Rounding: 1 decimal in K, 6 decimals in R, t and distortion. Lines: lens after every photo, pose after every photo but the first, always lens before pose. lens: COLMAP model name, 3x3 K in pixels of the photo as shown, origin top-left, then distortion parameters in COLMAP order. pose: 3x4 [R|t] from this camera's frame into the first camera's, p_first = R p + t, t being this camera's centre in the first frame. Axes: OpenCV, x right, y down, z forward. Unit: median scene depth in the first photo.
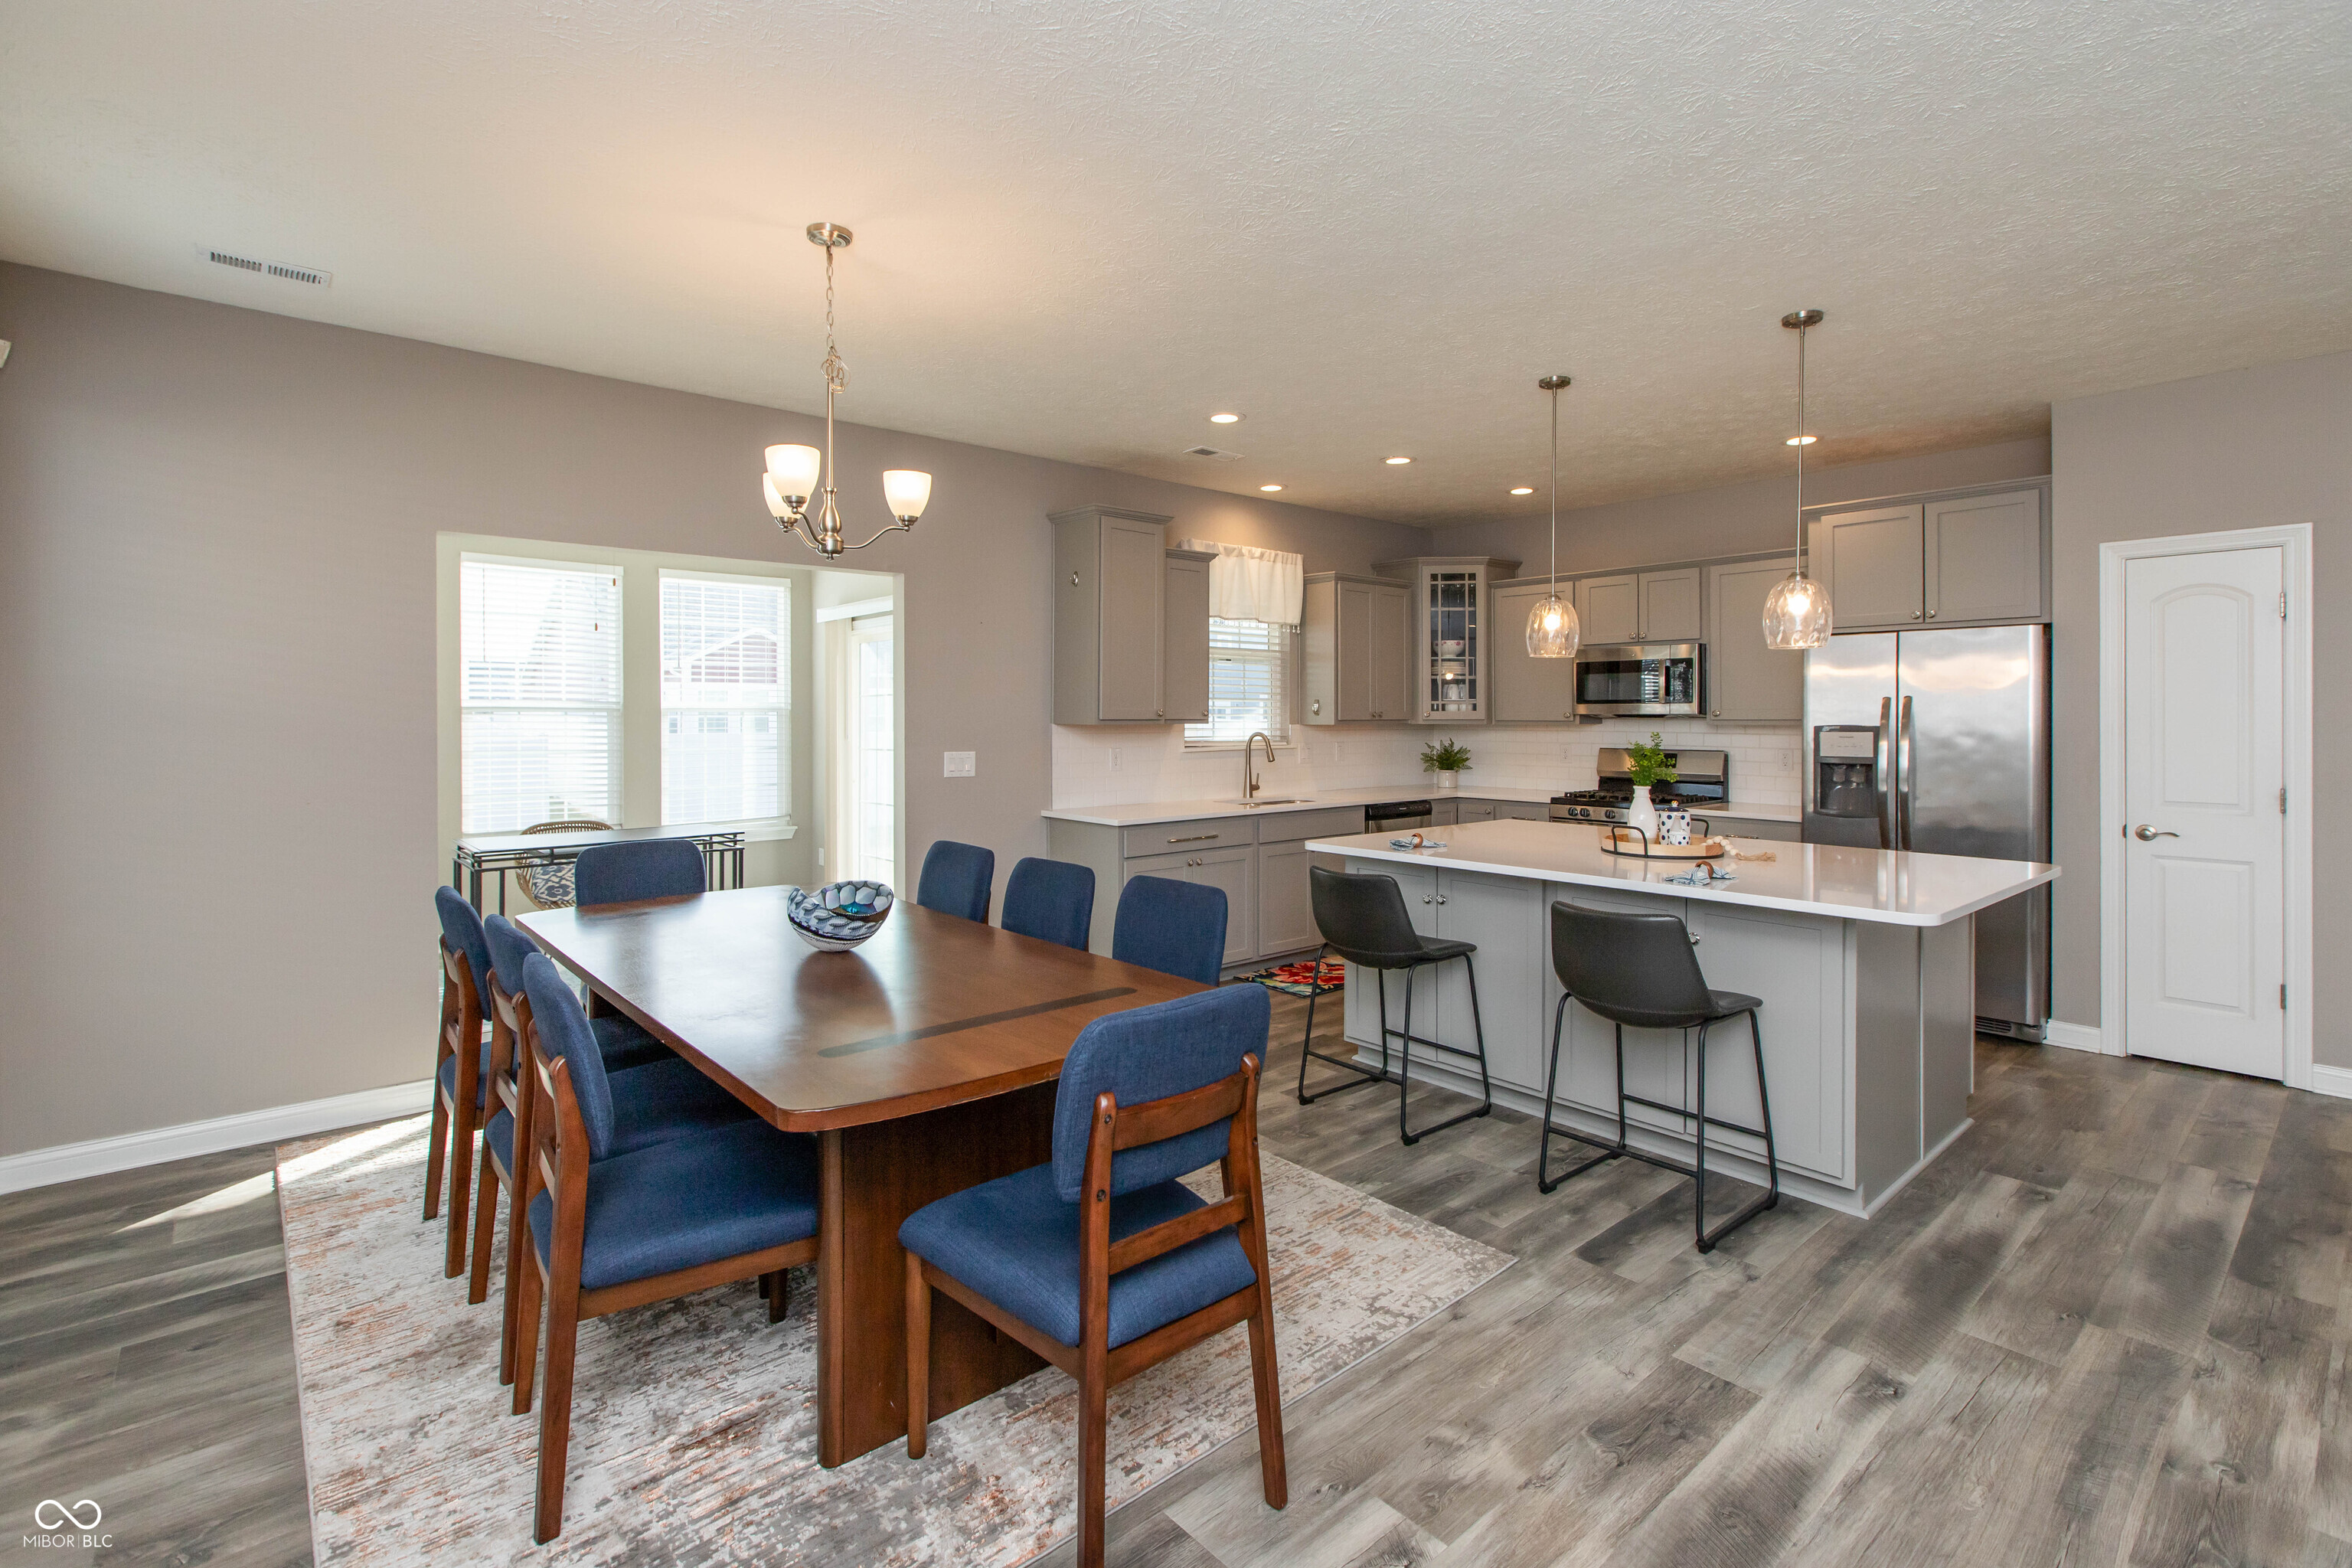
lens RADIAL K [[1079.4, 0, 1183.7], [0, 1079.4, 717.9], [0, 0, 1]] dist [0.002436, 0.000632]
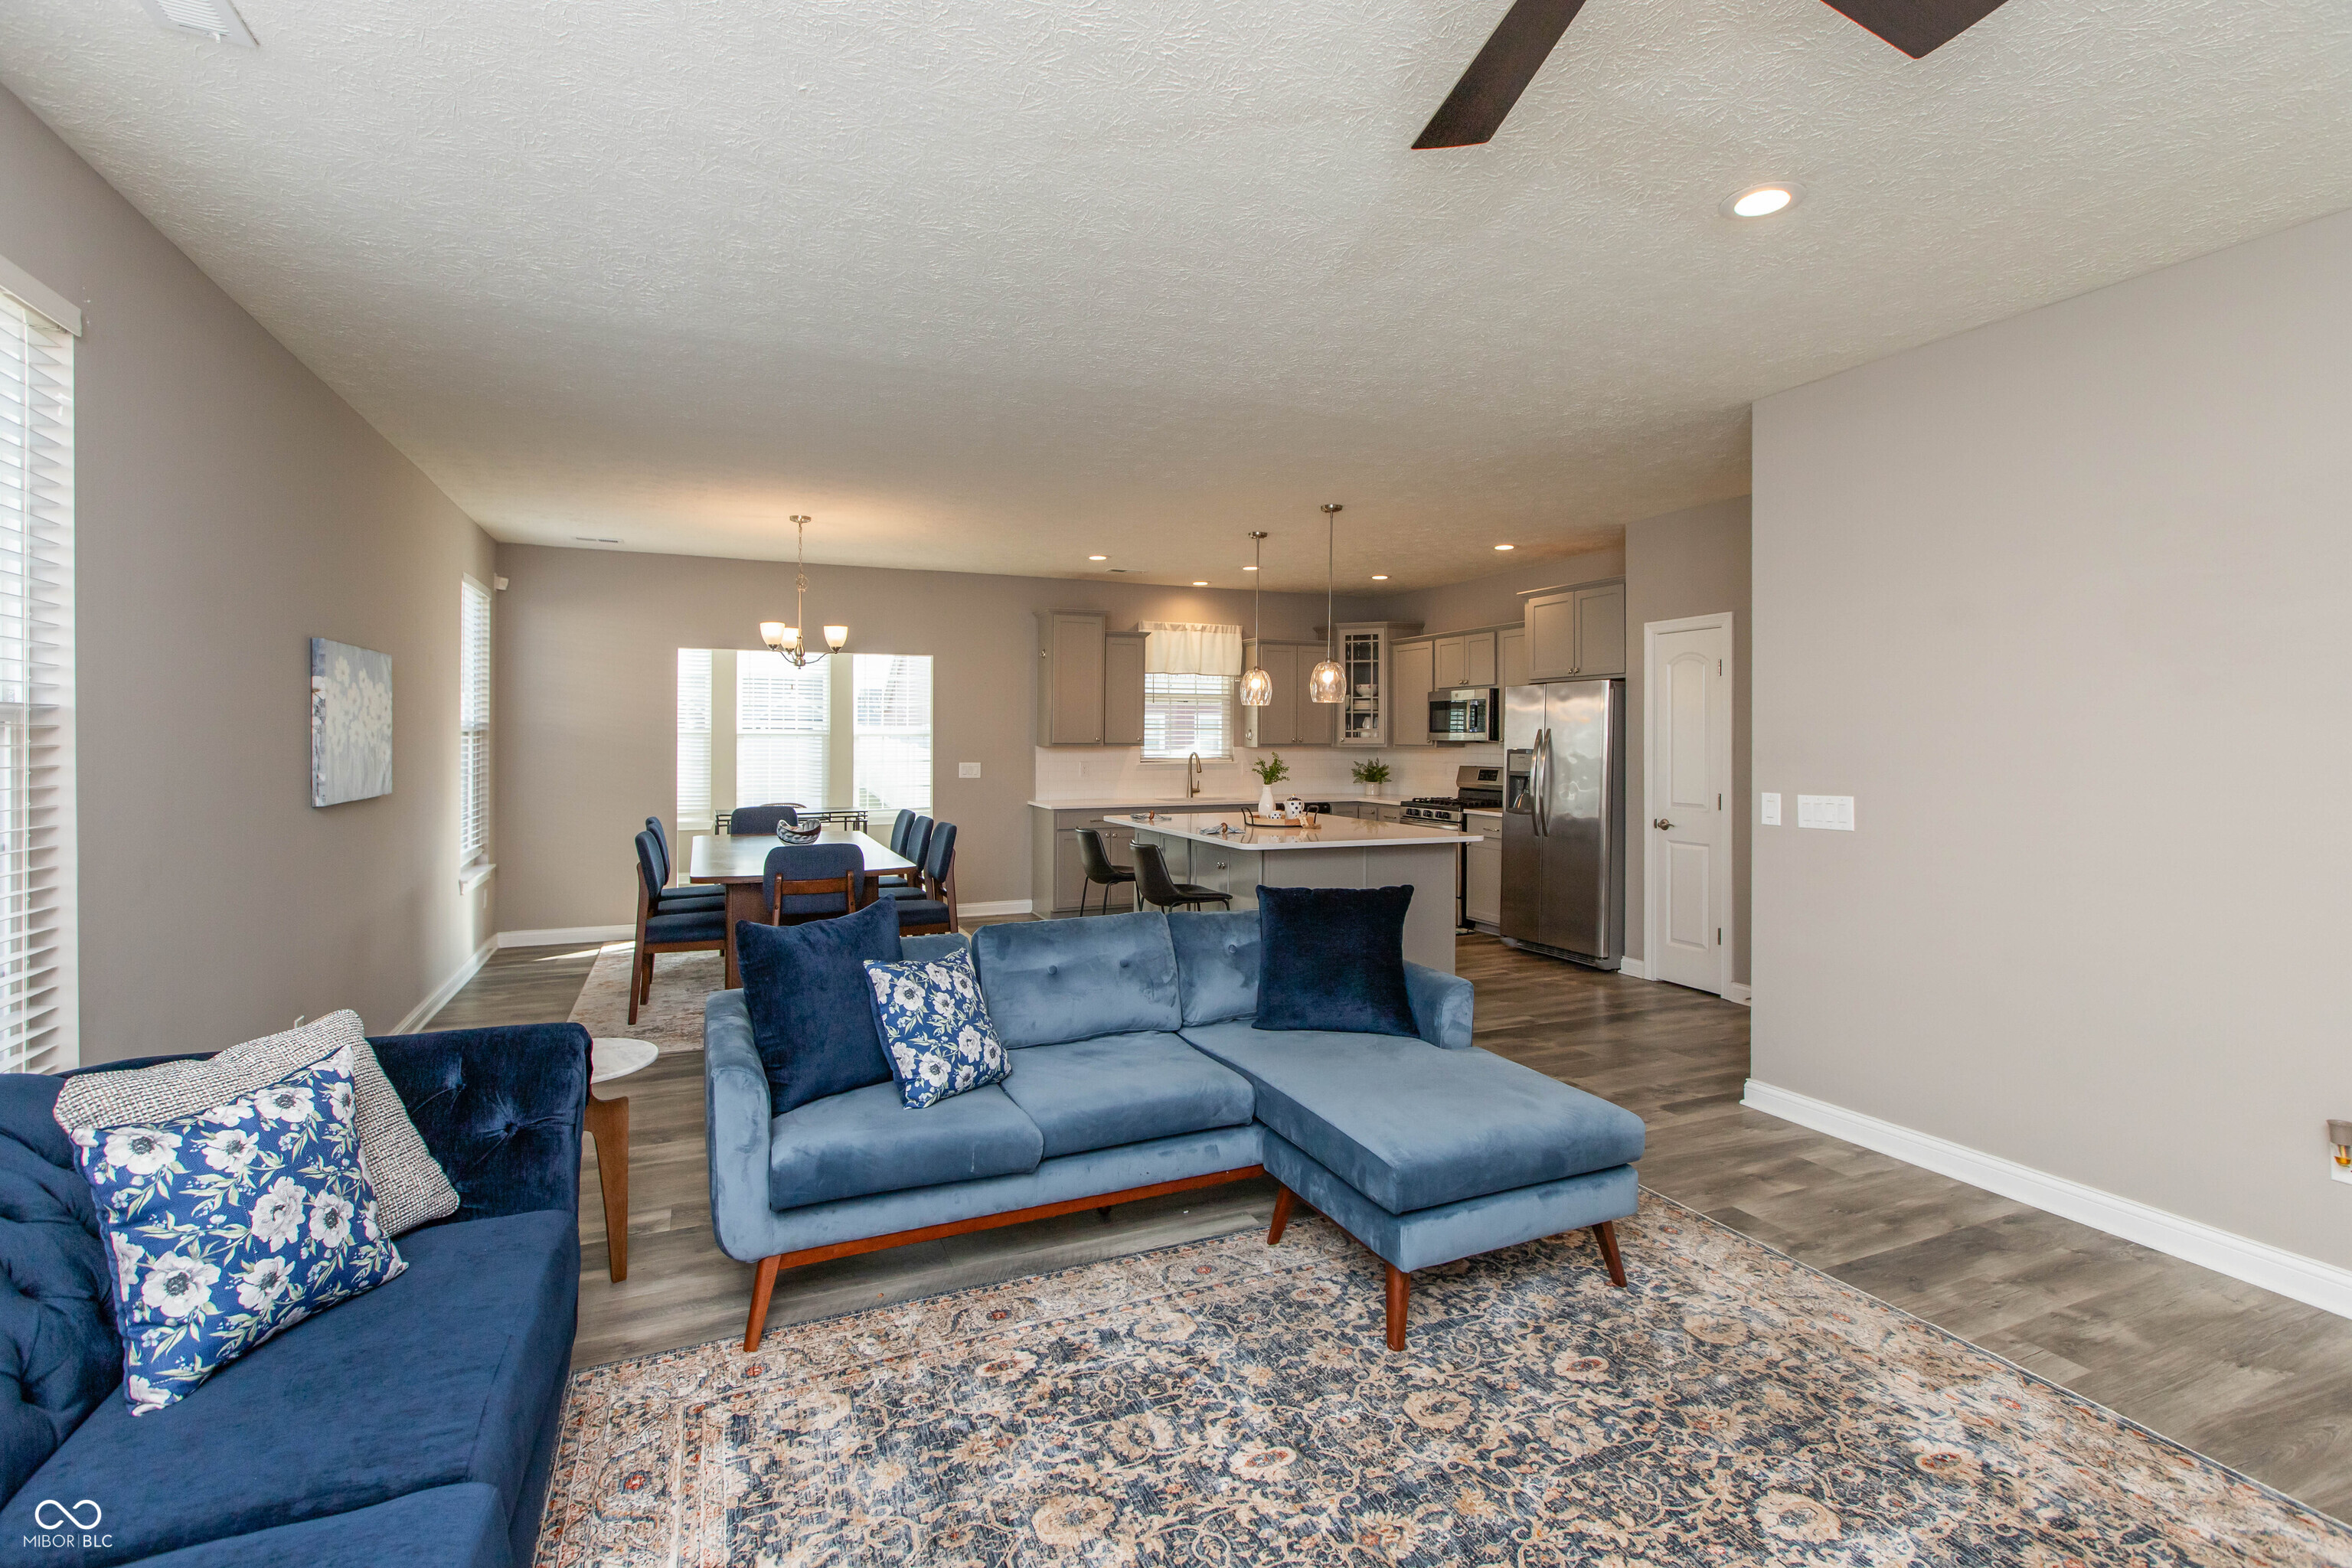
lens RADIAL K [[1085.3, 0, 1196.4], [0, 1085.3, 745.9], [0, 0, 1]] dist [-0.000236, 0.000026]
pose [[0.956772, 0.004112, -0.290810, 0.560075], [-0.002725, 0.999983, 0.005173, -0.003029], [0.290827, -0.004156, 0.956767, -0.438054]]
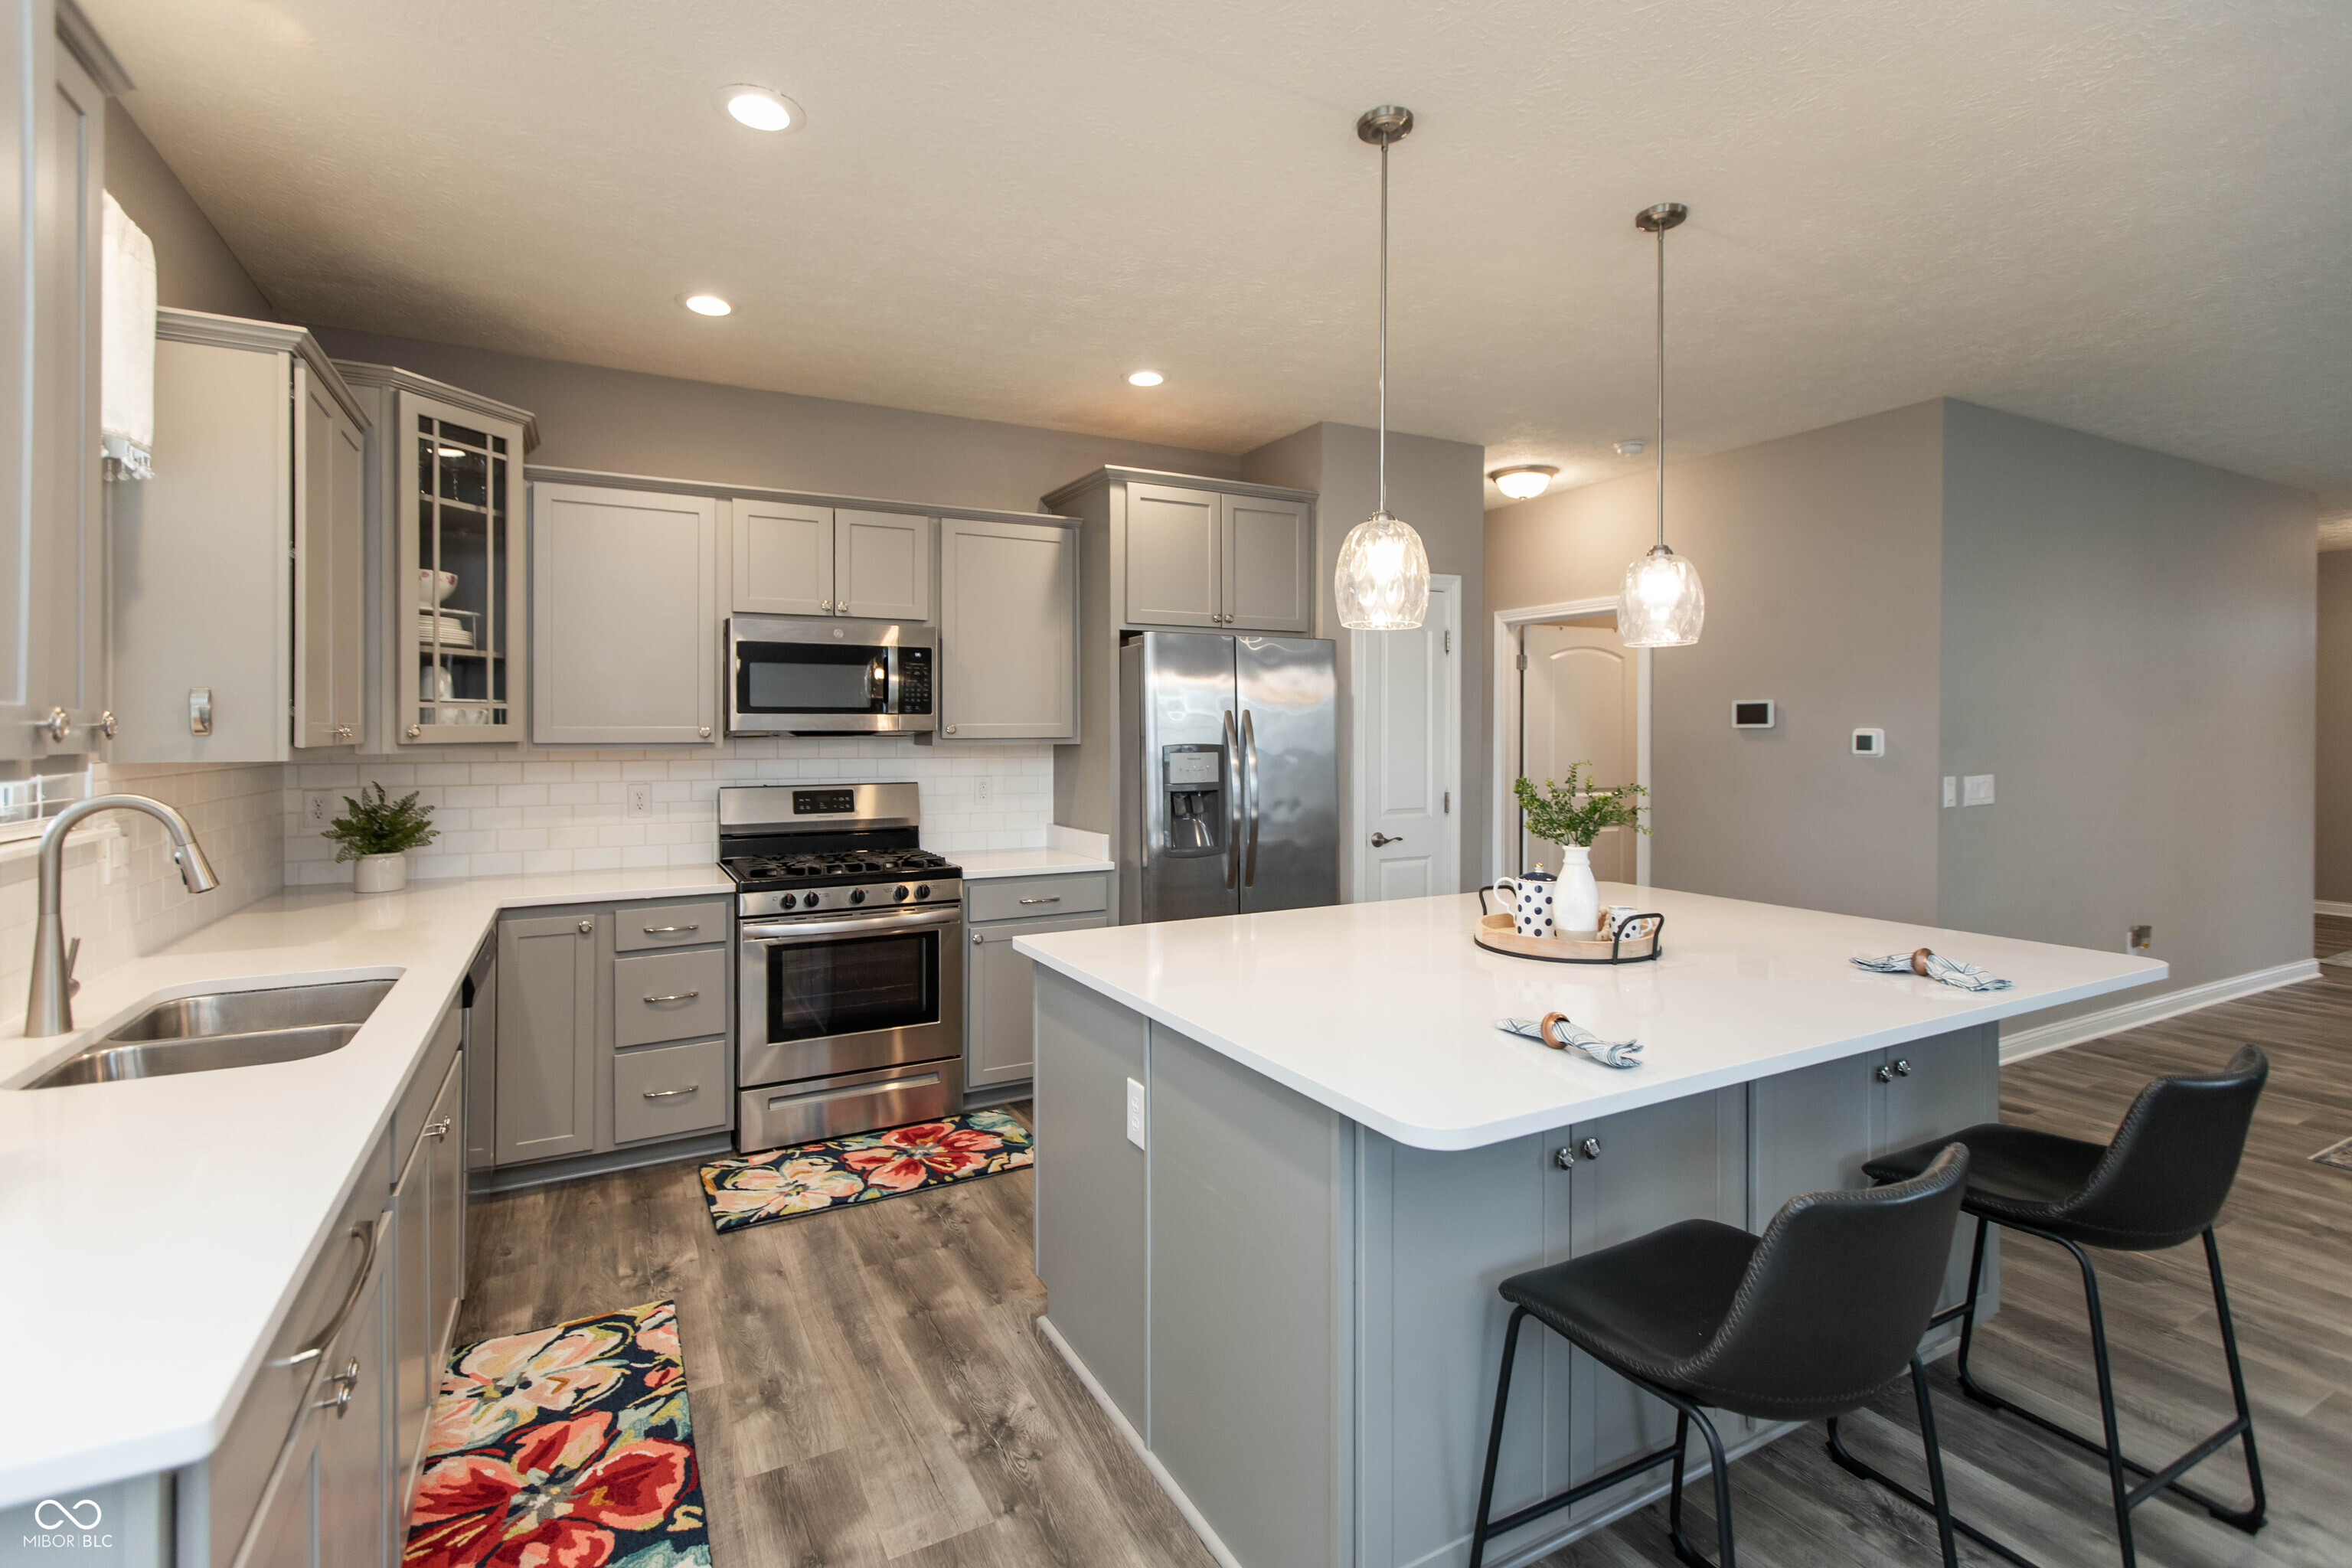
lens RADIAL K [[1069.6, 0, 1161.6], [0, 1069.6, 724.8], [0, 0, 1]] dist [-0.000323, -0.000268]
pose [[0.226930, 0.004065, 0.973903, -0.162900], [0.002392, 0.999986, -0.004732, -0.004040], [-0.973908, 0.003403, 0.226917, 0.760363]]
